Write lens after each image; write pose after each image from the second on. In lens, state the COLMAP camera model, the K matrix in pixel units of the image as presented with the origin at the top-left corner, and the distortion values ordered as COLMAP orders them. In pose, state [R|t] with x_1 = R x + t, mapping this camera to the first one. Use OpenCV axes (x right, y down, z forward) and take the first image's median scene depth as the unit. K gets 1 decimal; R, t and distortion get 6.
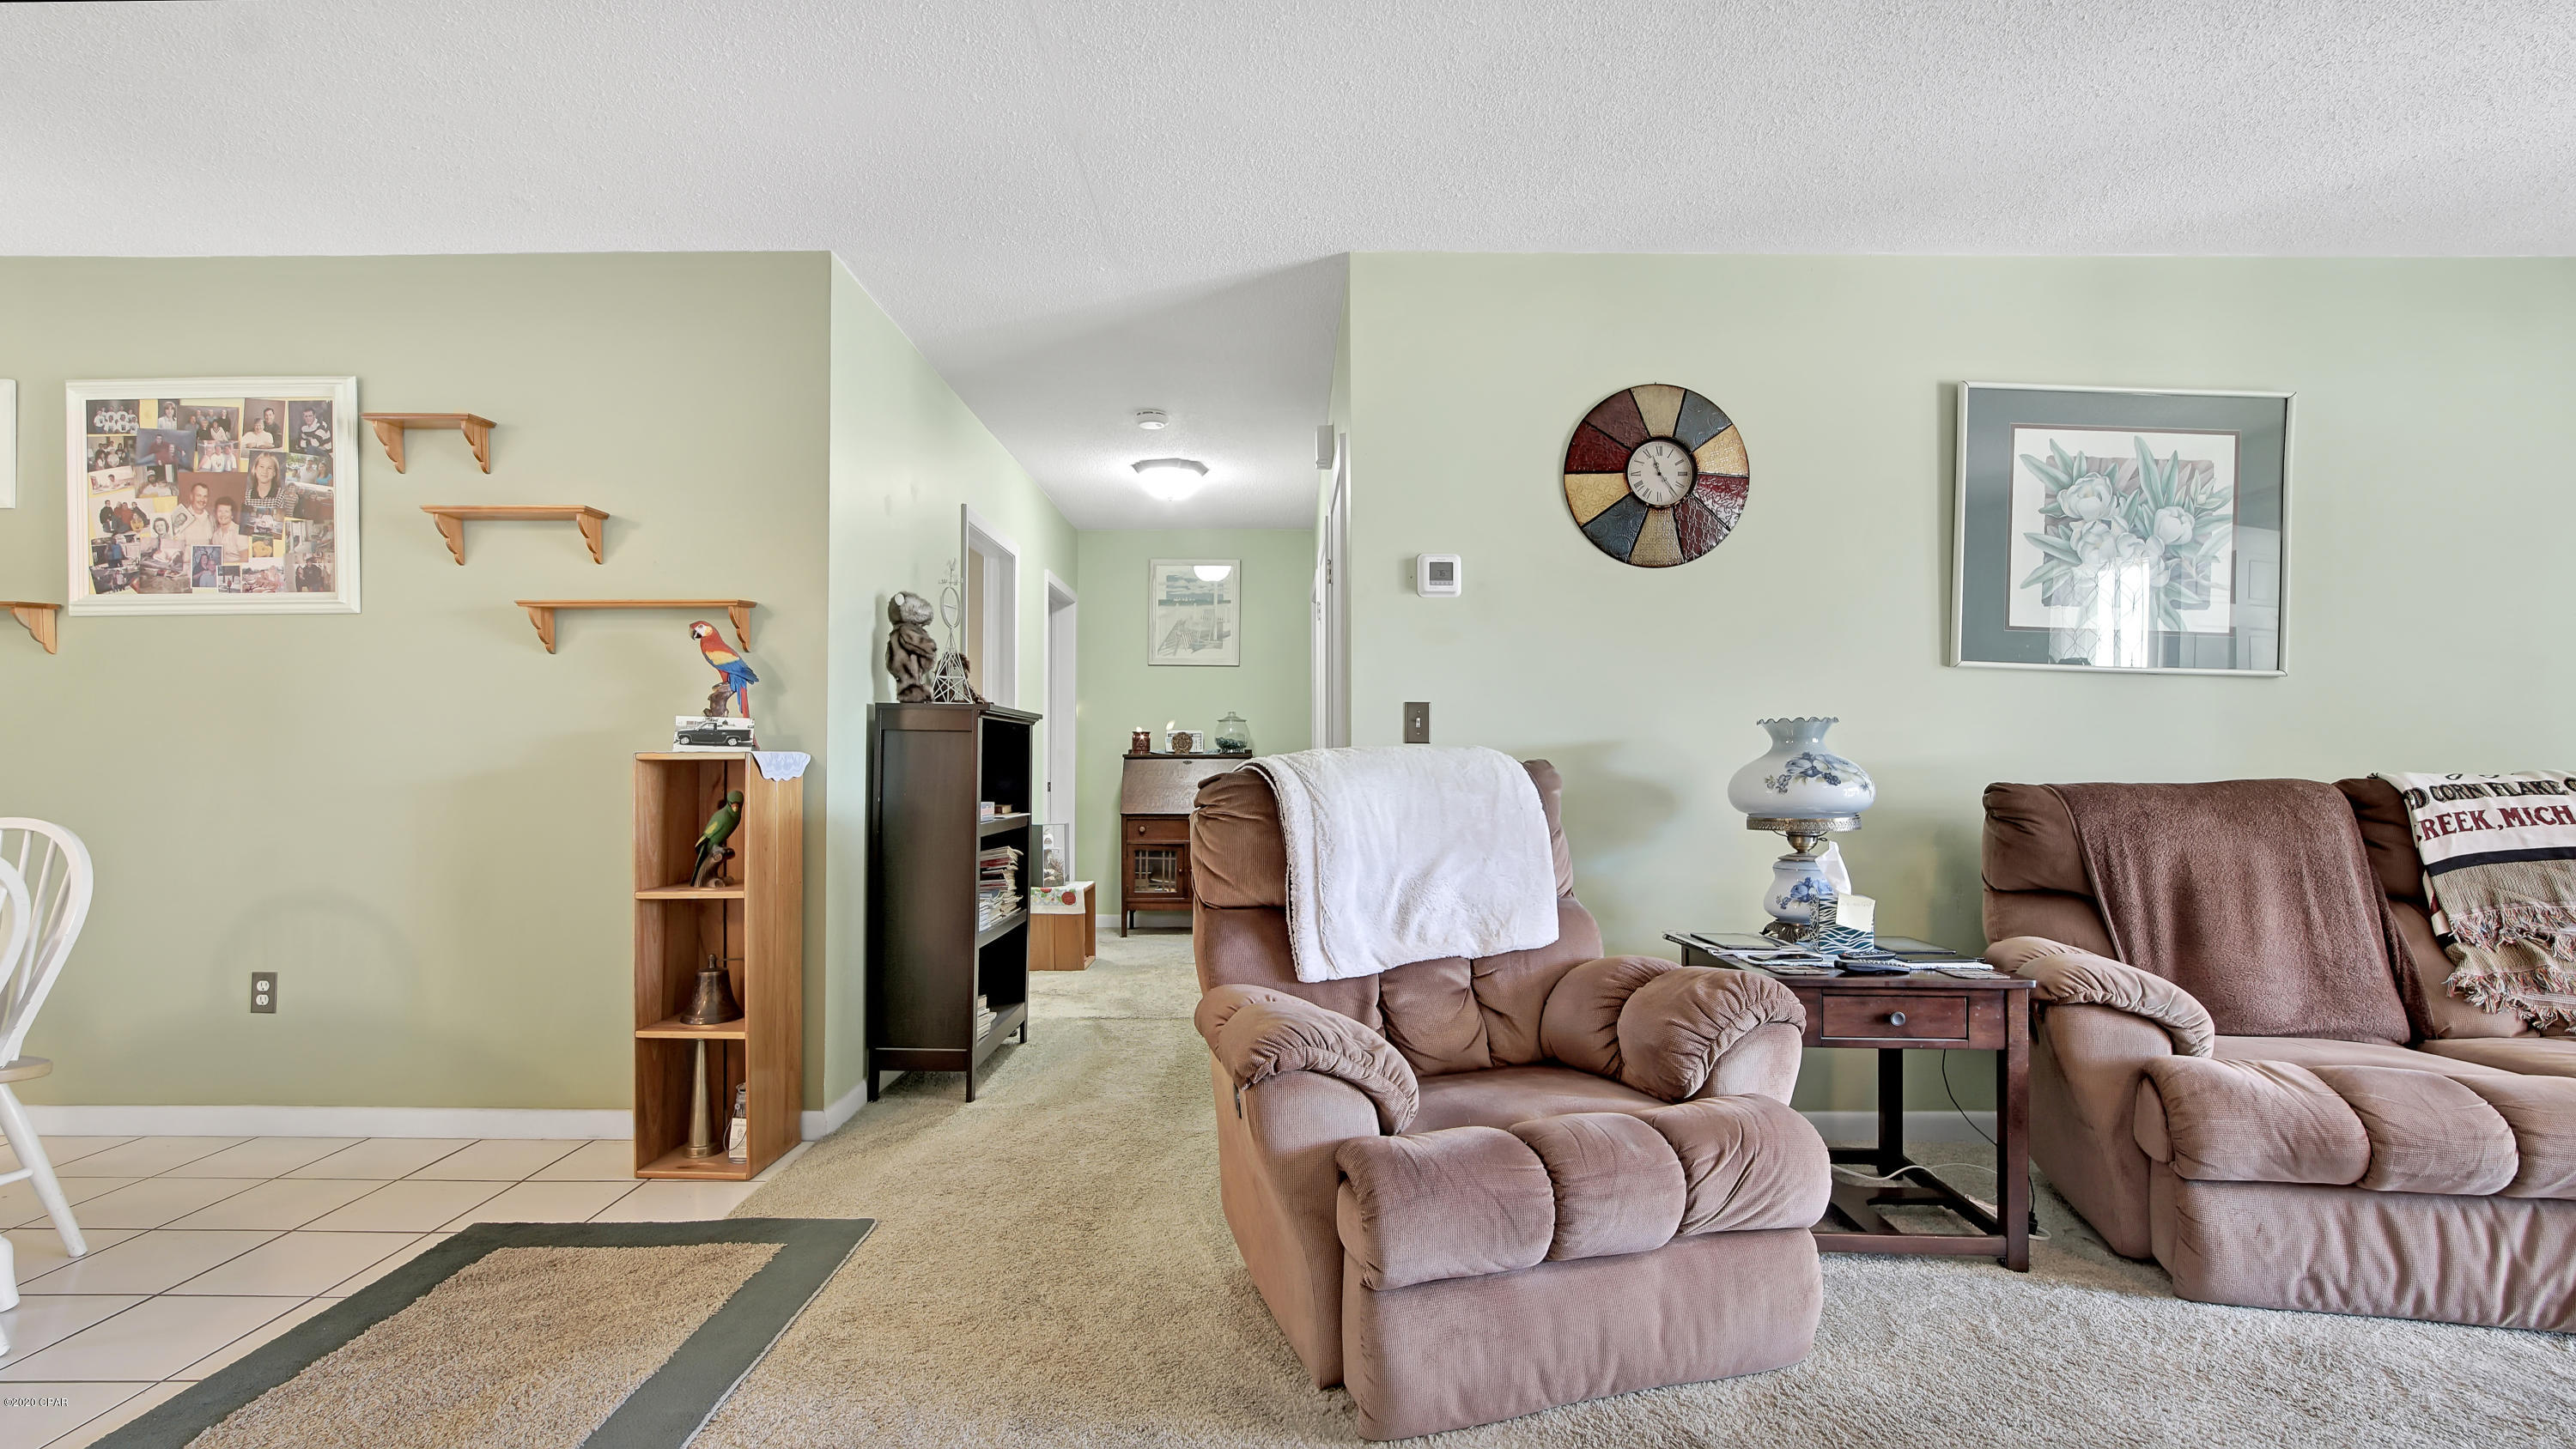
lens RADIAL K [[1176.4, 0, 1291.6], [0, 1176.4, 753.5], [0, 0, 1]] dist [-0.016059, -0.000114]
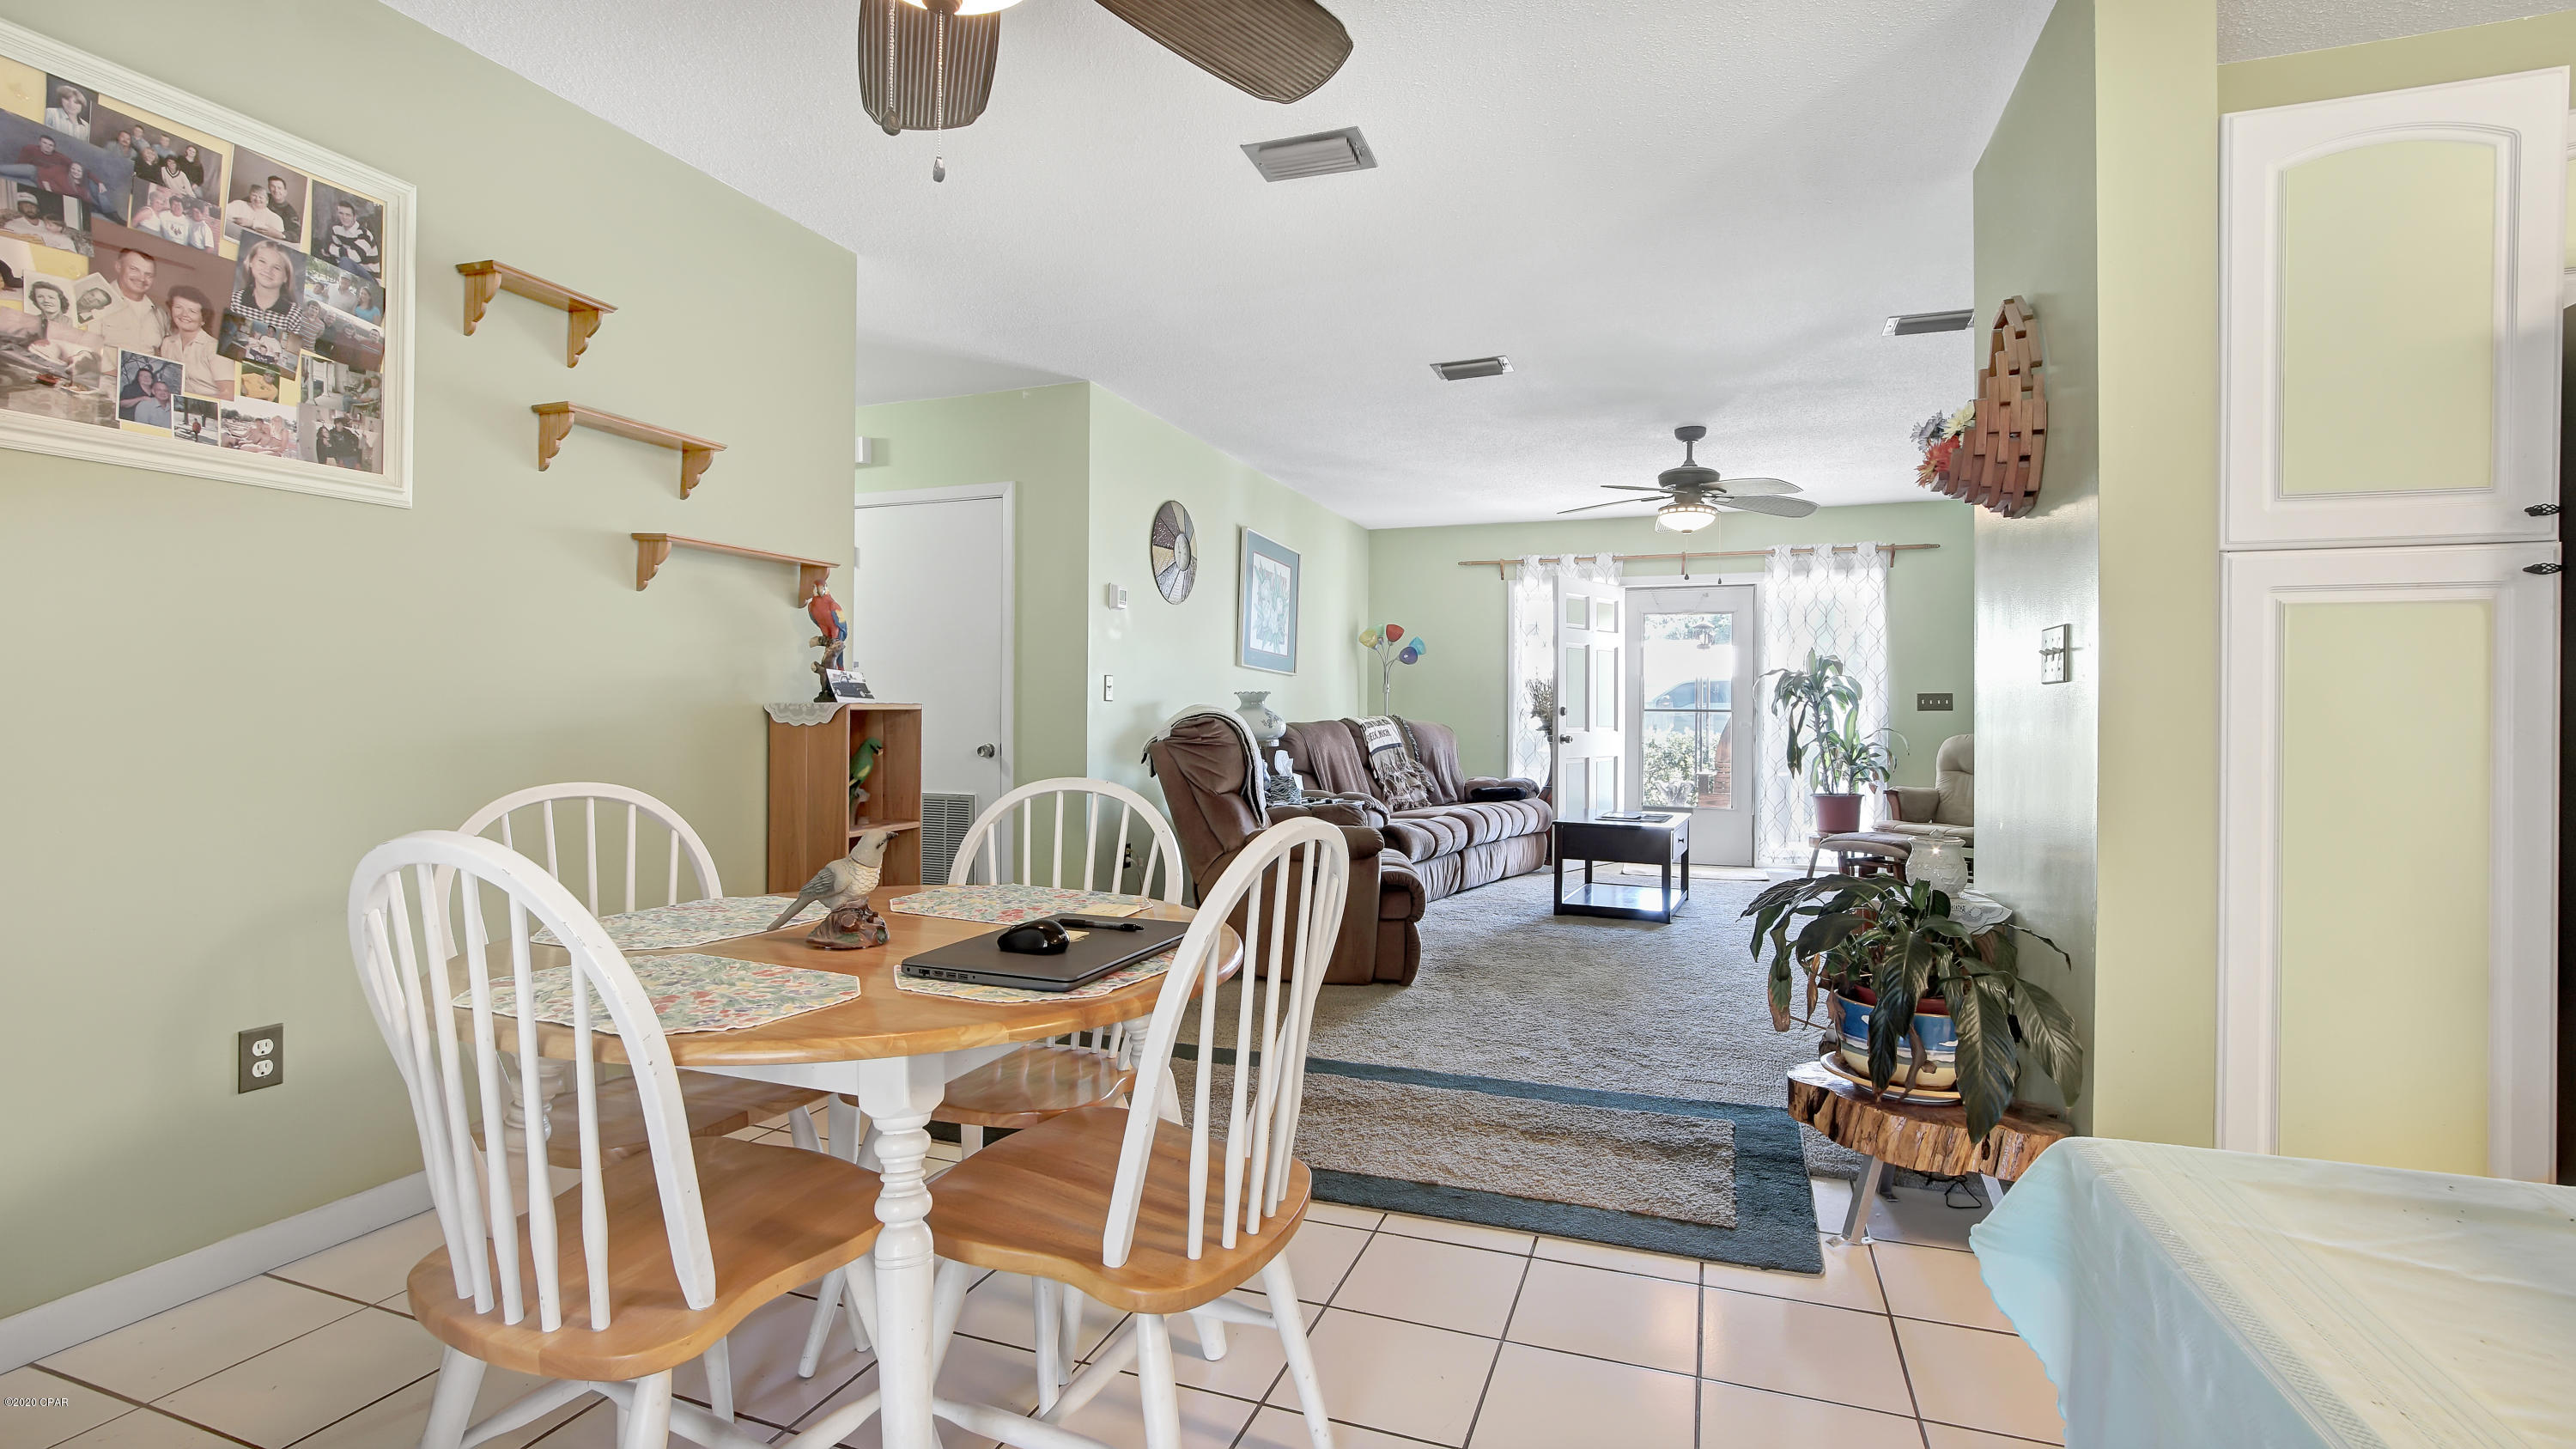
lens RADIAL K [[1176.7, 0, 1291.6], [0, 1176.7, 753.5], [0, 0, 1]] dist [-0.016059, -0.000114]
pose [[0.334482, -0.031038, 0.941891, -1.321216], [-0.006339, 0.999361, 0.035183, 0.004611], [-0.942381, -0.017739, 0.334071, 0.226788]]
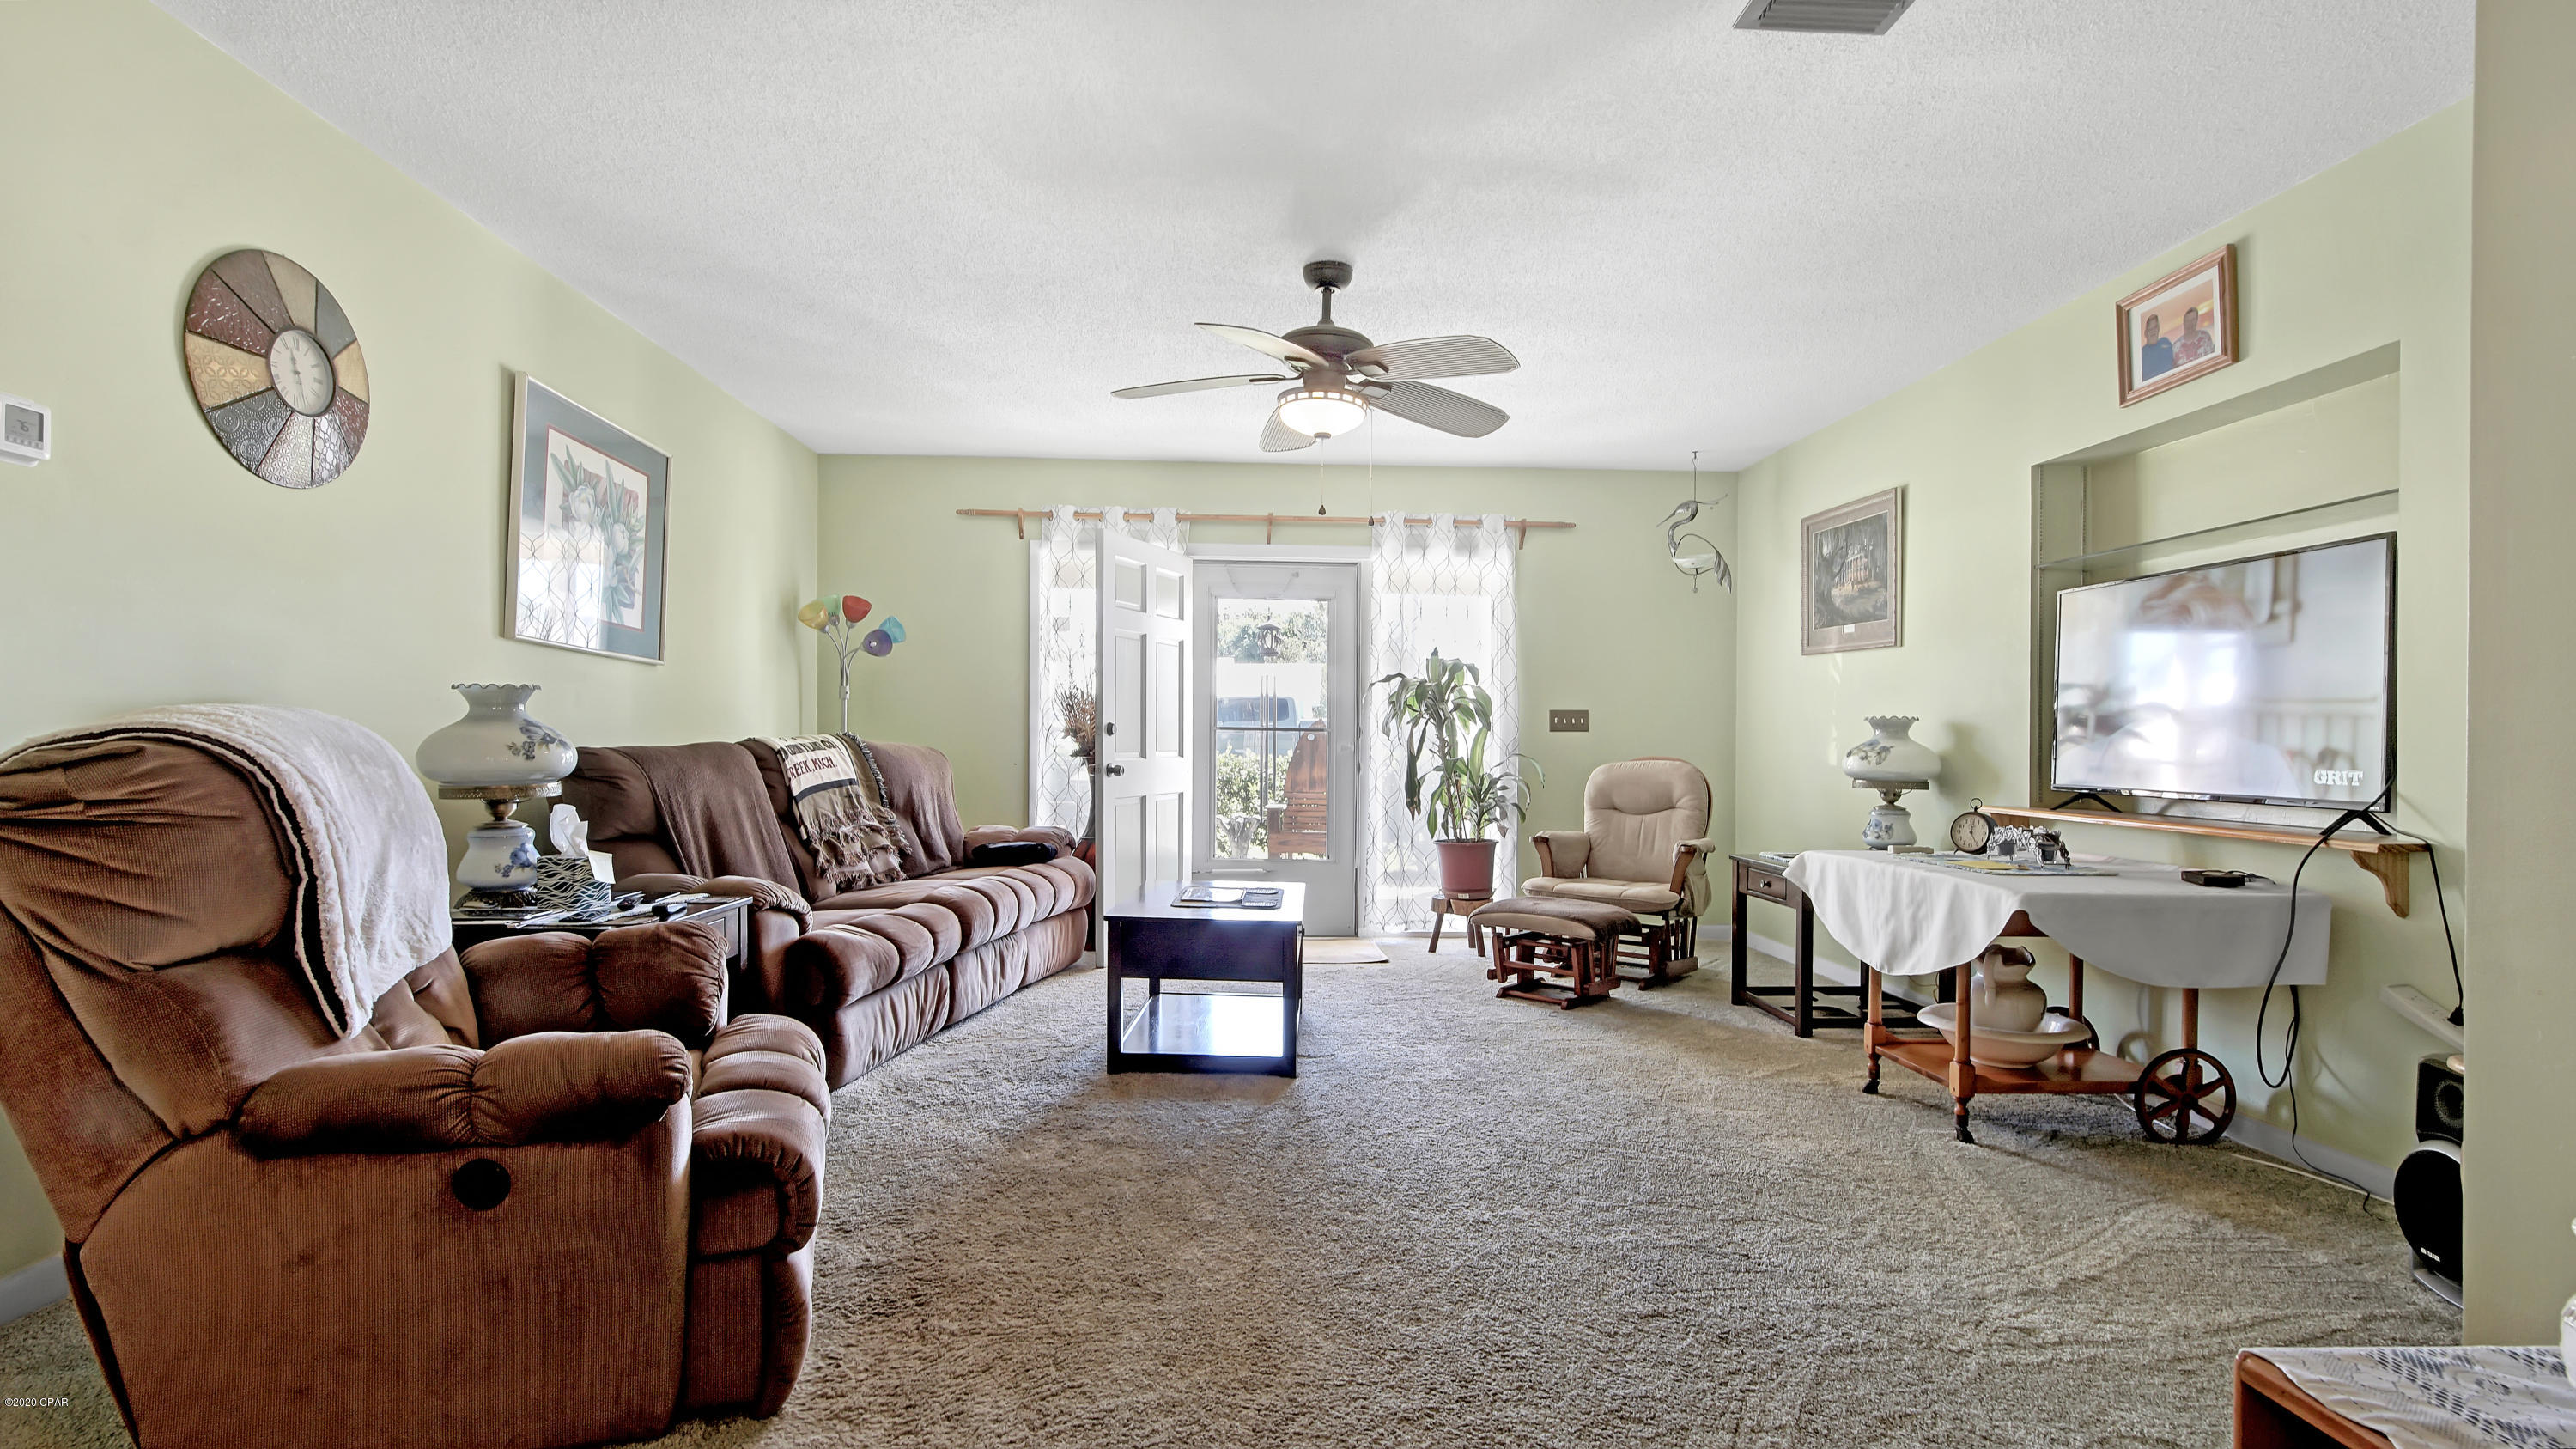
lens RADIAL K [[1176.7, 0, 1291.6], [0, 1176.7, 753.5], [0, 0, 1]] dist [-0.016059, -0.000114]
pose [[-0.056178, -0.016579, 0.998283, -0.528035], [-0.012683, 0.999793, 0.015891, 0.004090], [-0.998340, -0.011768, -0.056377, 0.347099]]
